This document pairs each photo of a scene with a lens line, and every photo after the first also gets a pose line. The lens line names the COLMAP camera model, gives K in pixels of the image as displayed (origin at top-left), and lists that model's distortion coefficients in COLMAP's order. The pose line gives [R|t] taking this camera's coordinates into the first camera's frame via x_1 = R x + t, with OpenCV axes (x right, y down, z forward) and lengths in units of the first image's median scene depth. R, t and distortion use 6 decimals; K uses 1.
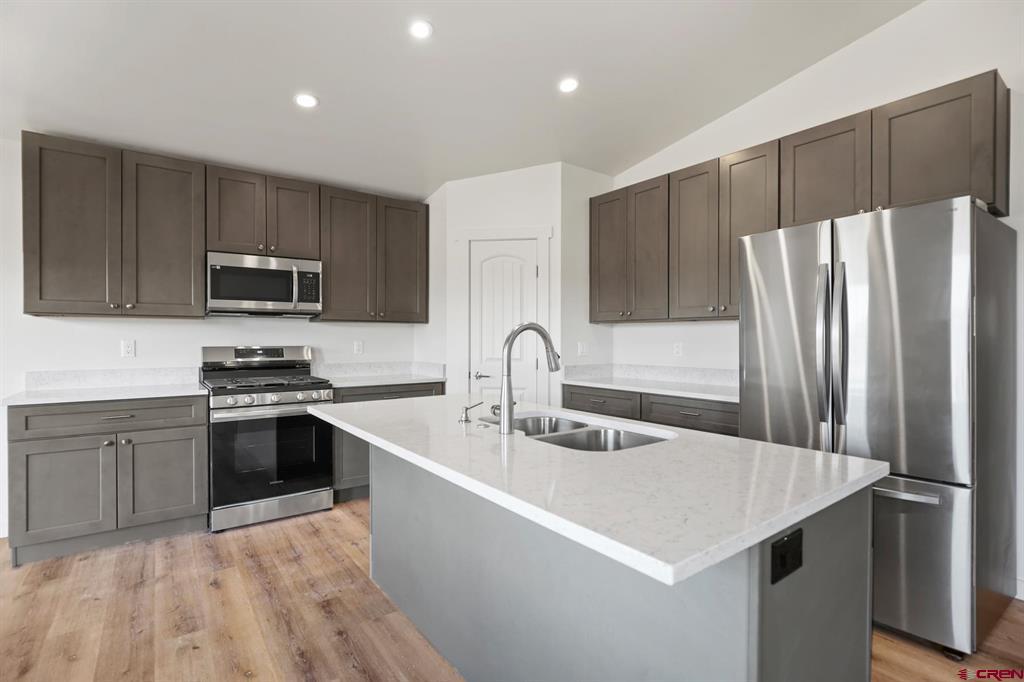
lens RADIAL K [[480.2, 0, 504.5], [0, 480.2, 340.0], [0, 0, 1]] dist [-0.004414, -0.000206]
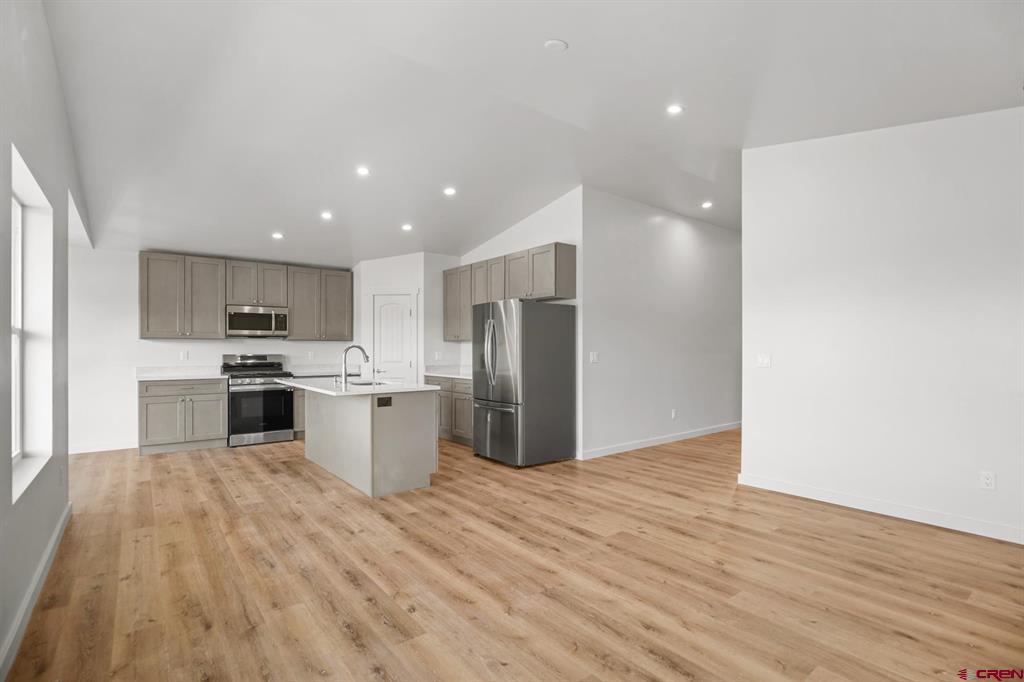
lens RADIAL K [[474.6, 0, 514.9], [0, 474.6, 350.1], [0, 0, 1]] dist [-0.018018, -0.000040]
pose [[0.999018, -0.000025, 0.044314, 0.484270], [0.000080, 0.999999, -0.001226, -0.001065], [-0.044314, 0.001229, 0.999017, -1.007453]]
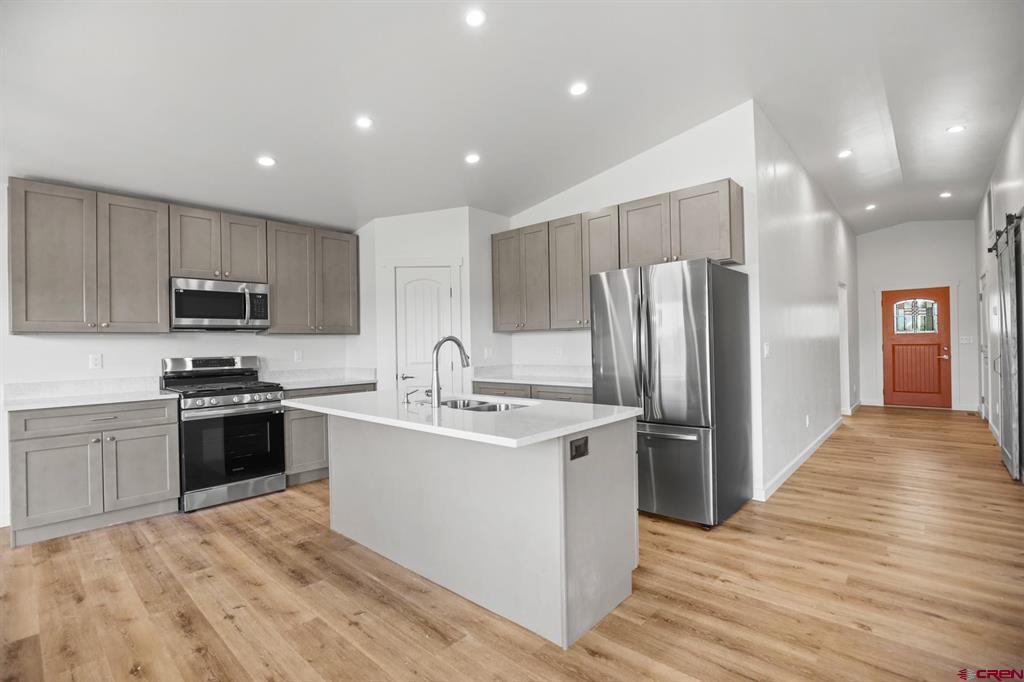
lens RADIAL K [[467.7, 0, 512.0], [0, 467.7, 341.0], [0, 0, 1]] dist [-0.038703, 0.008861]
pose [[0.979479, -0.017880, 0.200751, -0.029499], [0.020067, 0.999759, -0.008864, -0.001608], [-0.200544, 0.012711, 0.979602, -0.290486]]
